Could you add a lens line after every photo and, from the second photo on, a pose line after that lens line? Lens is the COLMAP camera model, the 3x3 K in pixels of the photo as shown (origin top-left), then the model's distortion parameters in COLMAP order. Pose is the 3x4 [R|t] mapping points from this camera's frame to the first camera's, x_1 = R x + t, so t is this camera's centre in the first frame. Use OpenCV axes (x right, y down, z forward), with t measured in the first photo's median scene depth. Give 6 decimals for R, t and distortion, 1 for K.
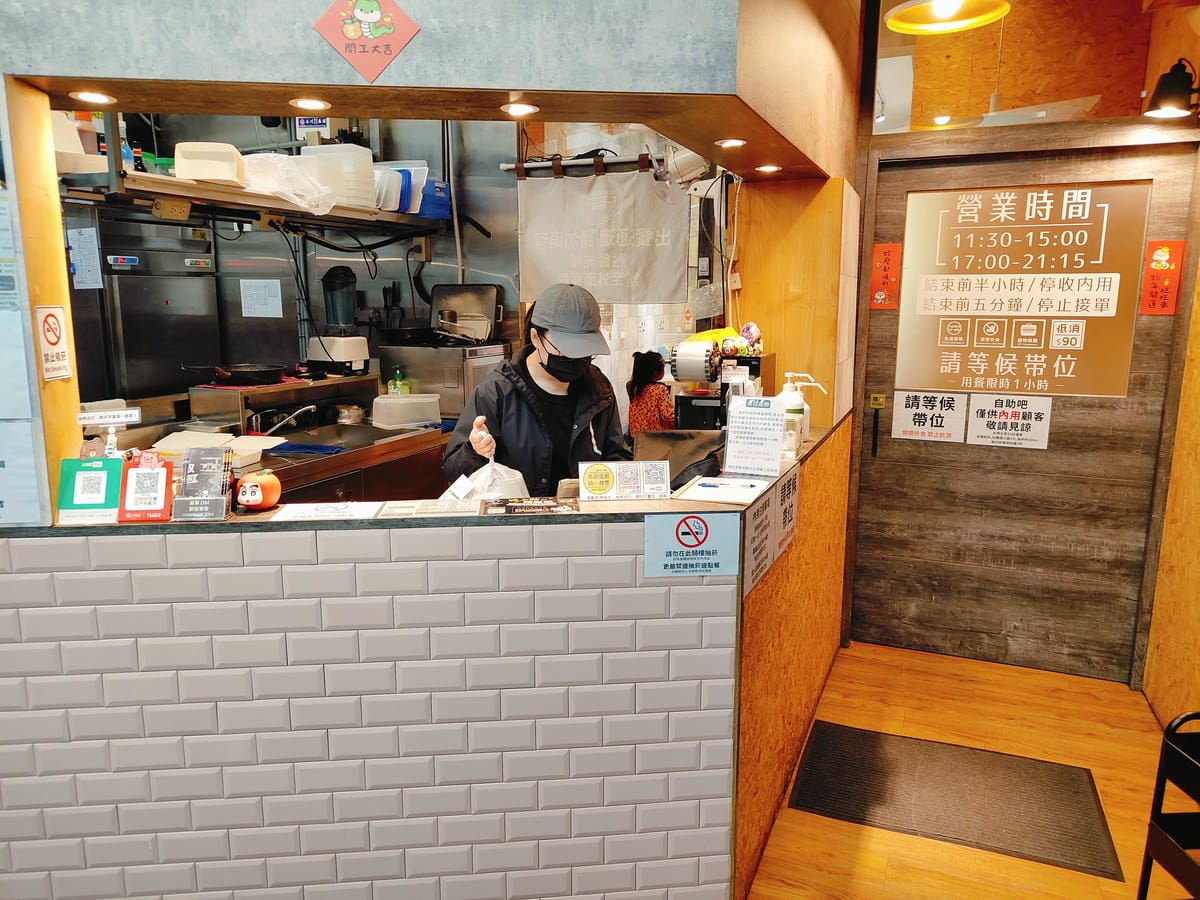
lens RADIAL K [[827.5, 0, 598.2], [0, 827.5, 449.9], [0, 0, 1]] dist [-0.010755, -0.001362]
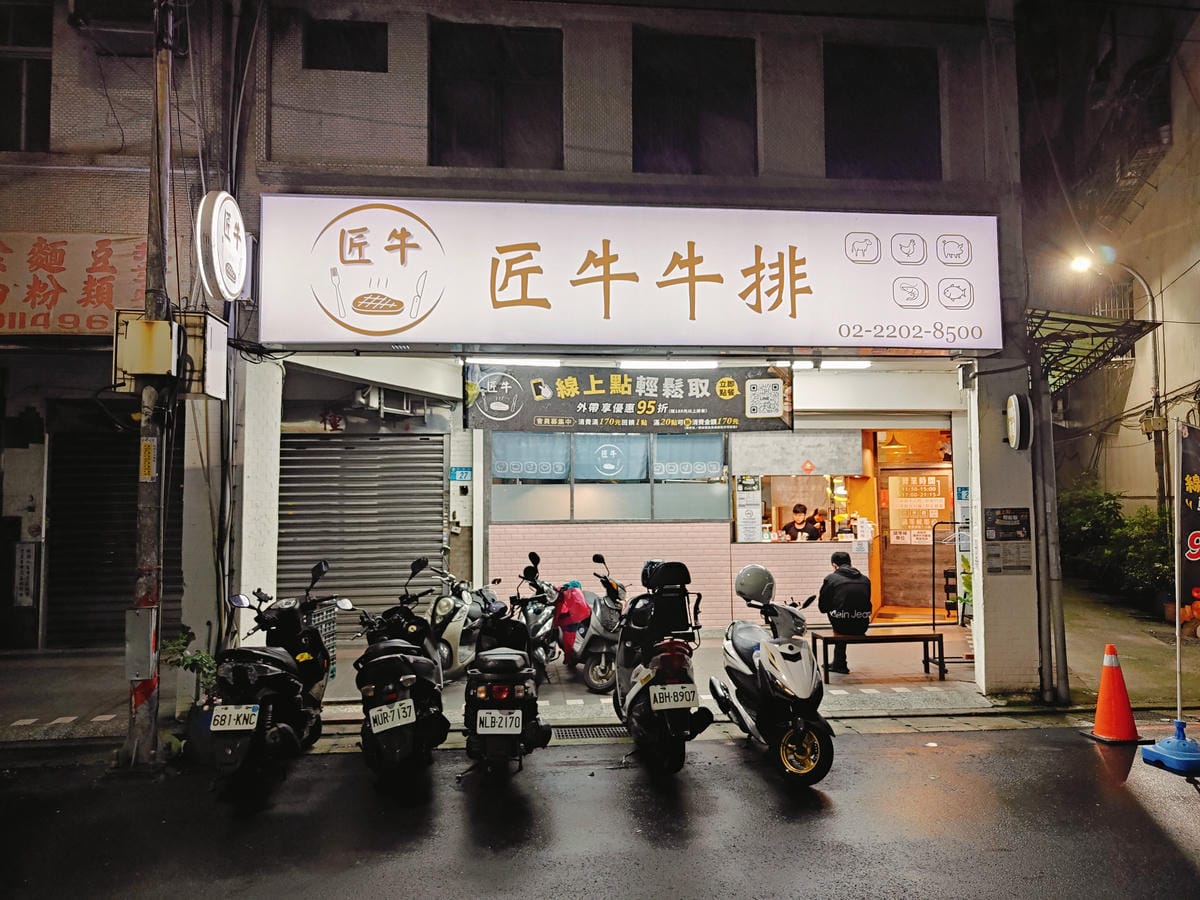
lens RADIAL K [[827.5, 0, 600.9], [0, 827.5, 449.6], [0, 0, 1]] dist [-0.010755, -0.001362]
pose [[0.999883, -0.010584, 0.011057, -0.938933], [0.012890, 0.971819, -0.235377, 0.420101], [-0.008254, 0.235492, 0.971841, -2.575056]]
